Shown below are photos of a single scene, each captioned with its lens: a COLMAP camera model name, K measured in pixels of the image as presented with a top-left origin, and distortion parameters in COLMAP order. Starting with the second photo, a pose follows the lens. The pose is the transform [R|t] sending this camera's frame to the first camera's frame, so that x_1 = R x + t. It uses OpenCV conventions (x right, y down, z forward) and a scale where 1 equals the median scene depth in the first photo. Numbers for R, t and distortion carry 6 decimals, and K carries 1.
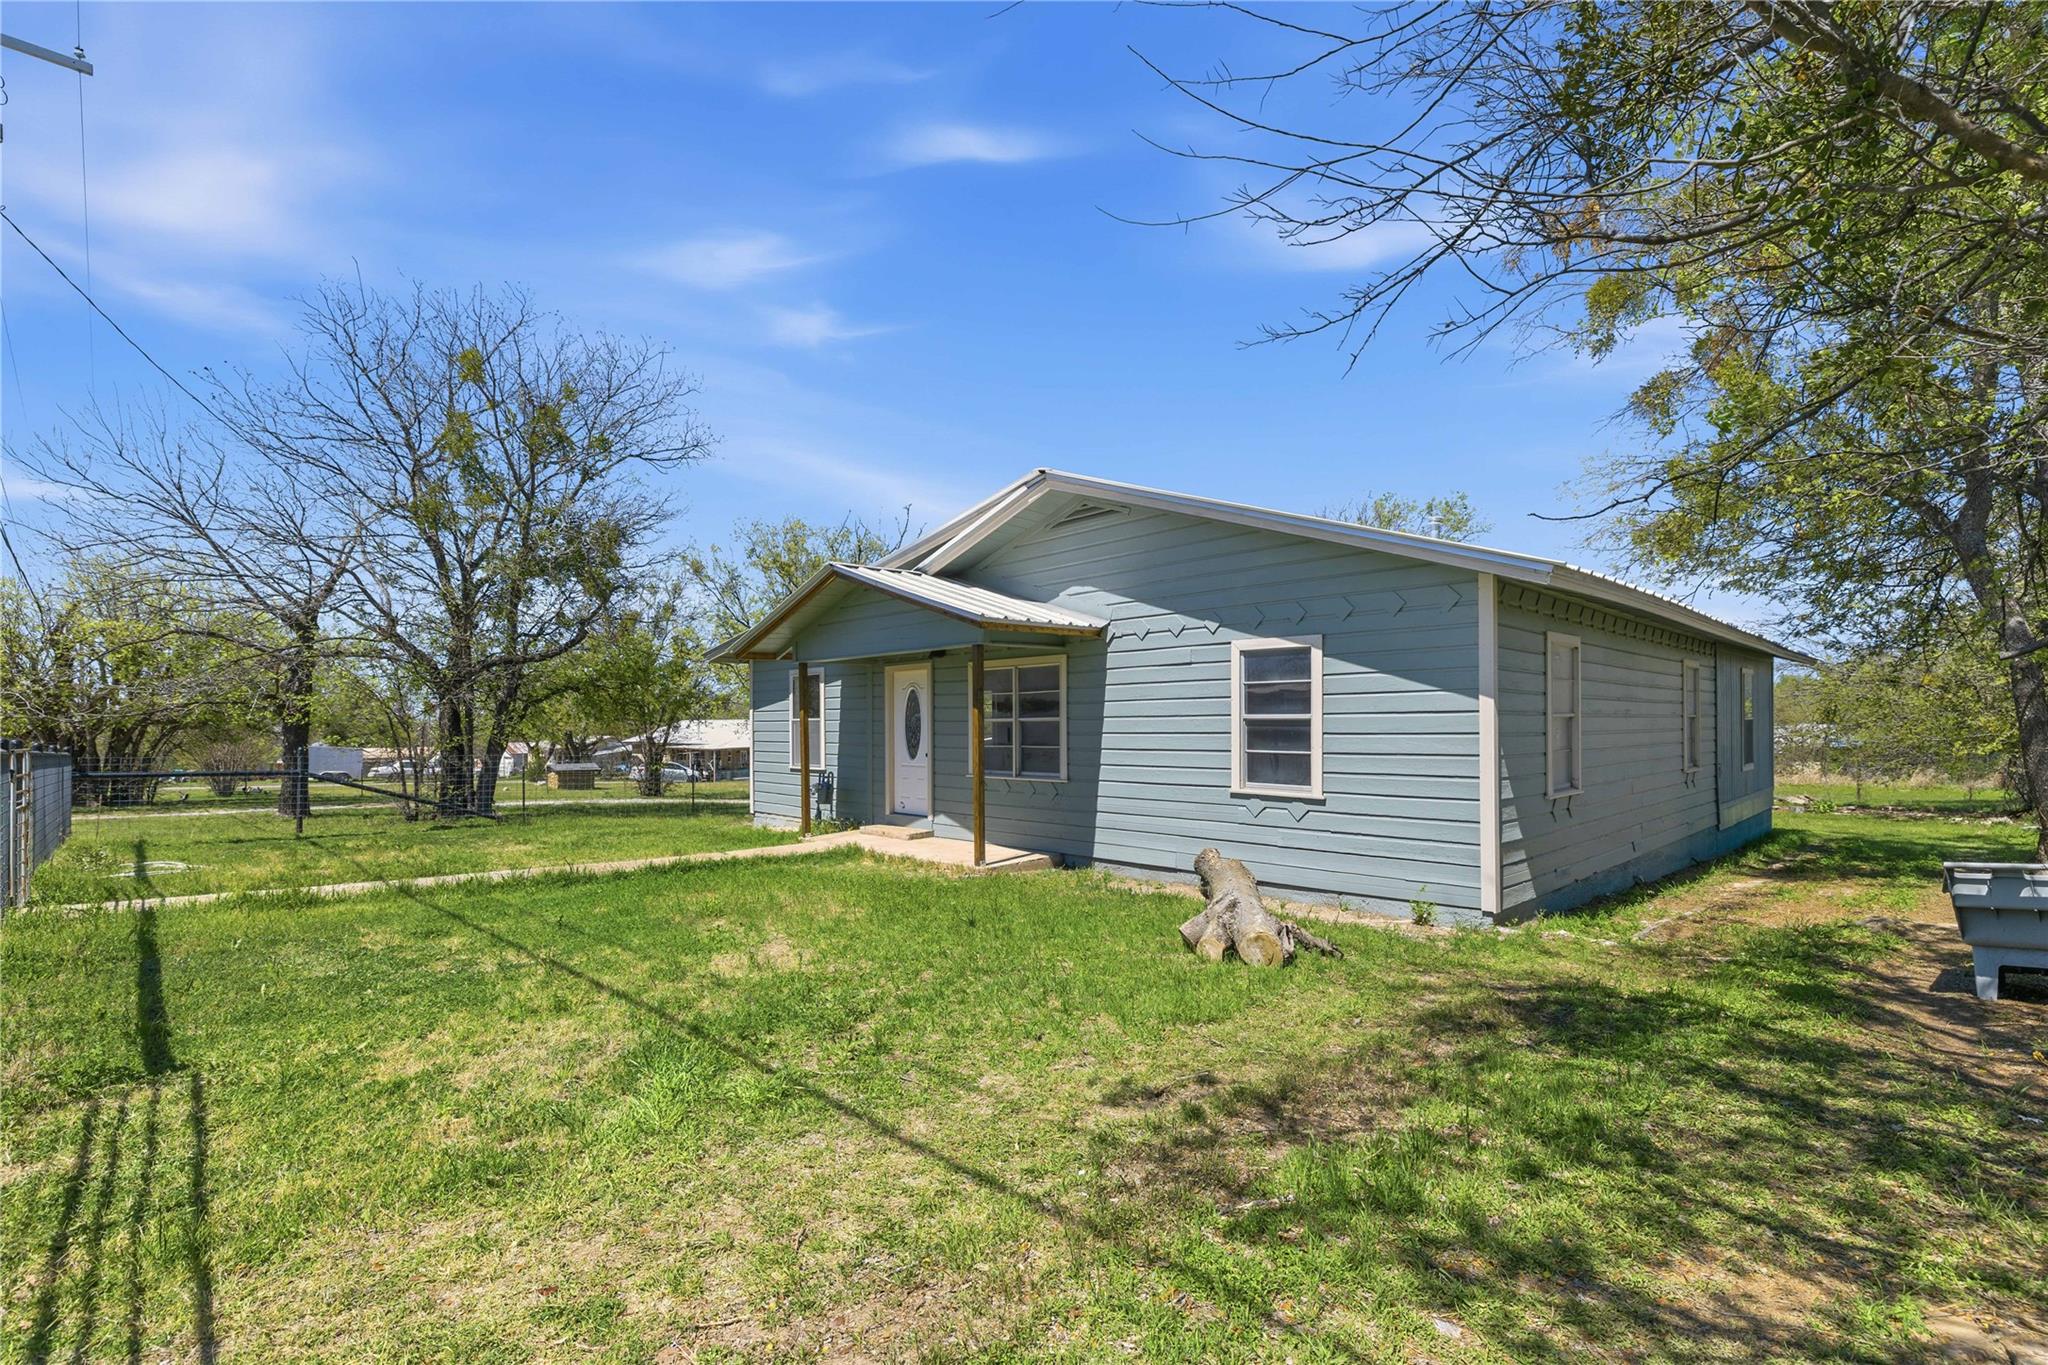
lens RADIAL K [[931.0, 0, 1022.4], [0, 931.0, 734.0], [0, 0, 1]] dist [0.000504, 0.000169]
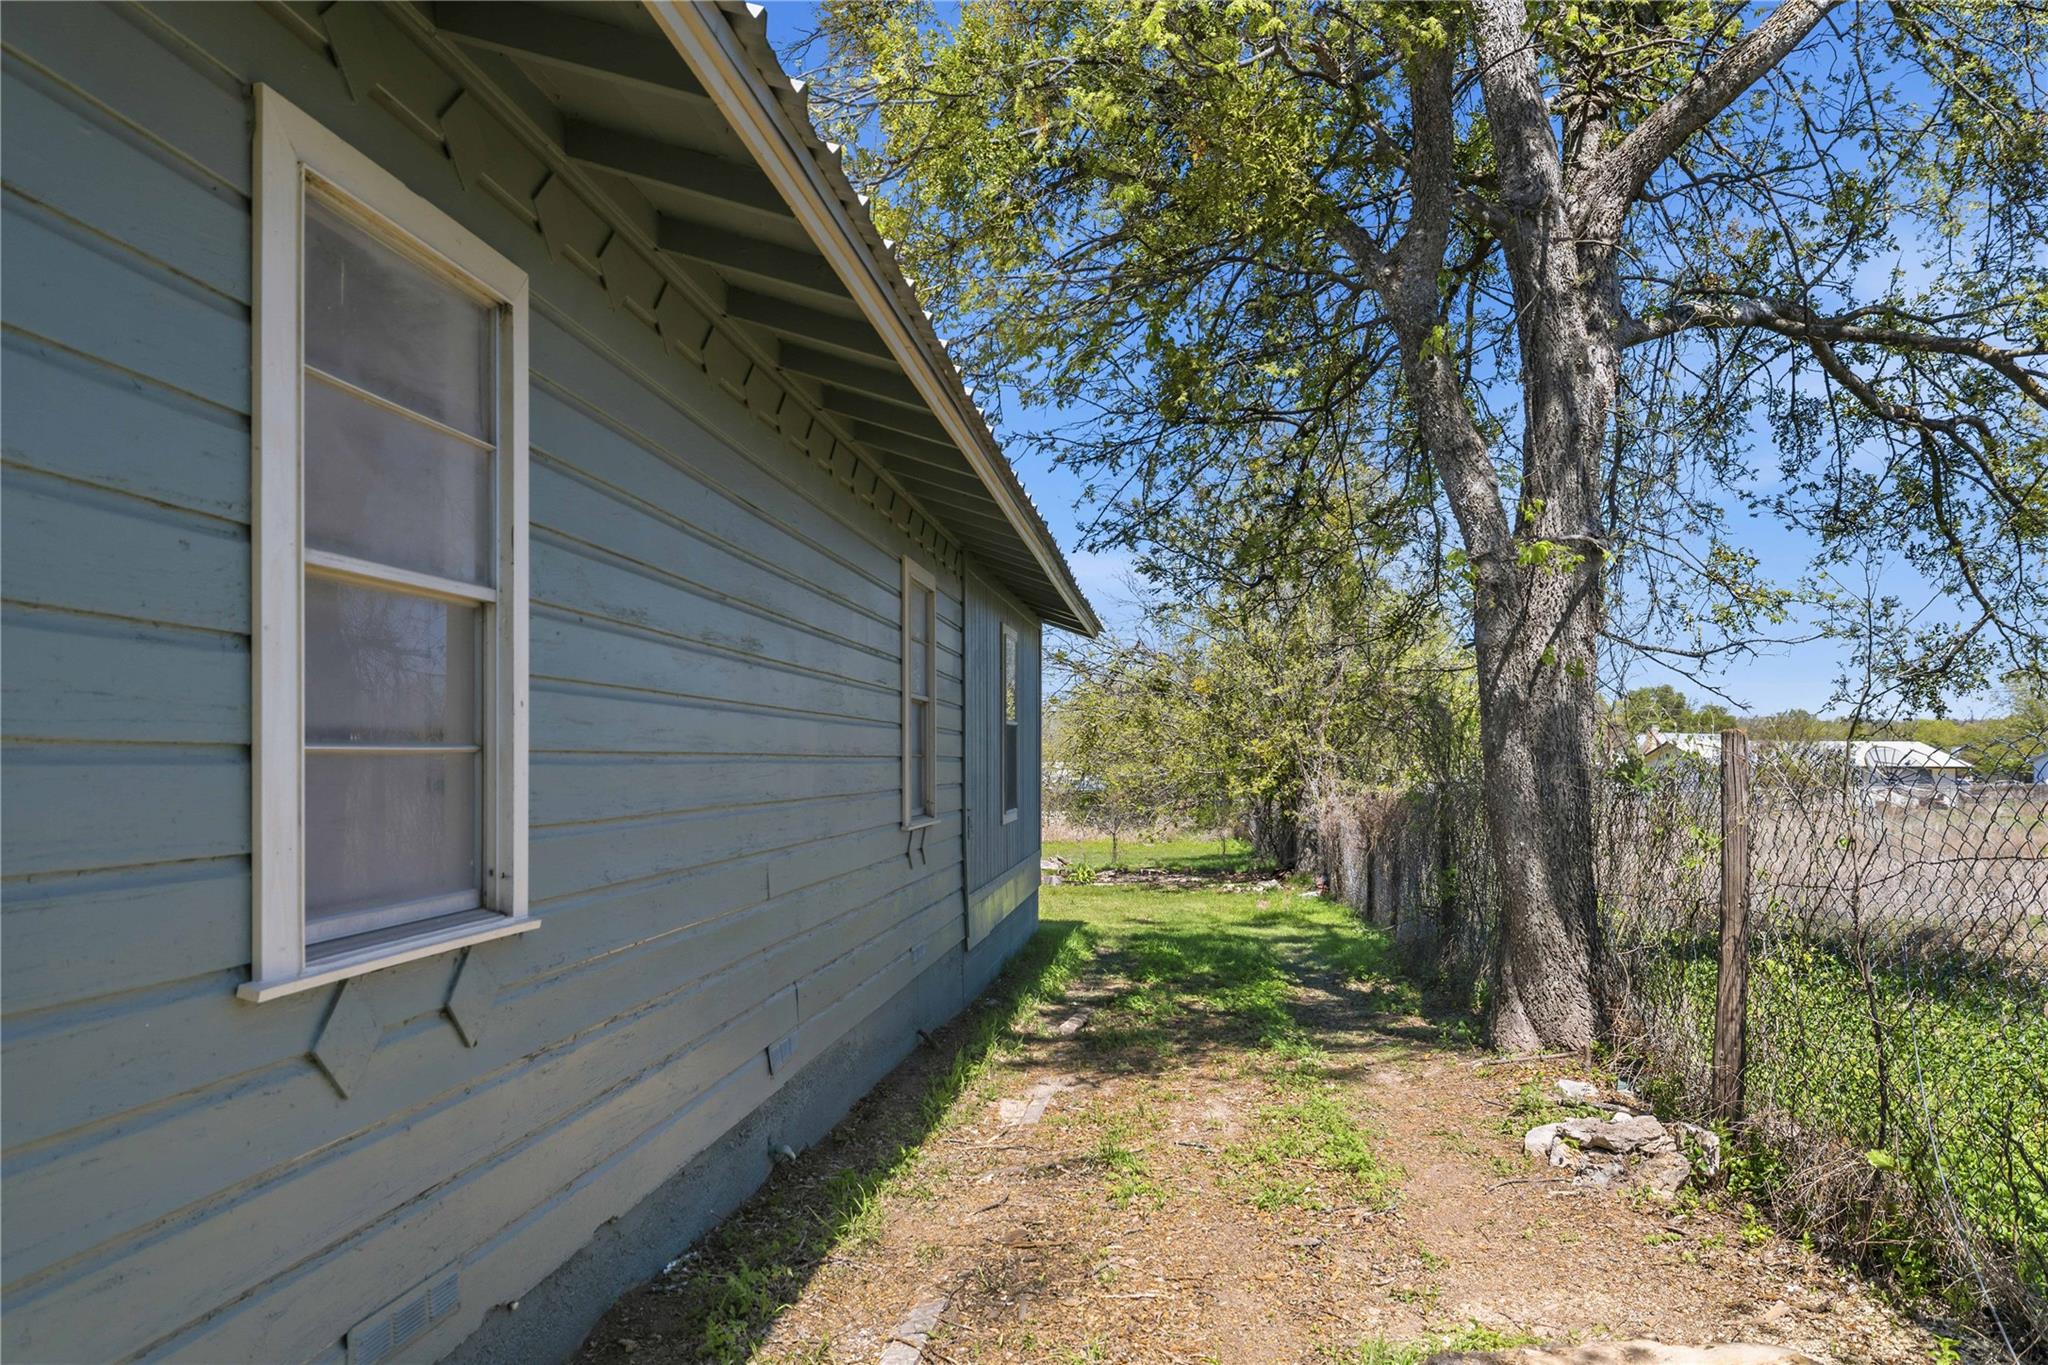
lens RADIAL K [[1443.2, 0, 1024.3], [0, 1443.2, 774.6], [0, 0, 1]] dist [0.000569, 0.000330]
pose [[0.770843, 0.002883, 0.637019, 0.406301], [-0.001738, 0.999996, -0.002421, 0.021223], [-0.637023, 0.000759, 0.770845, 0.558305]]
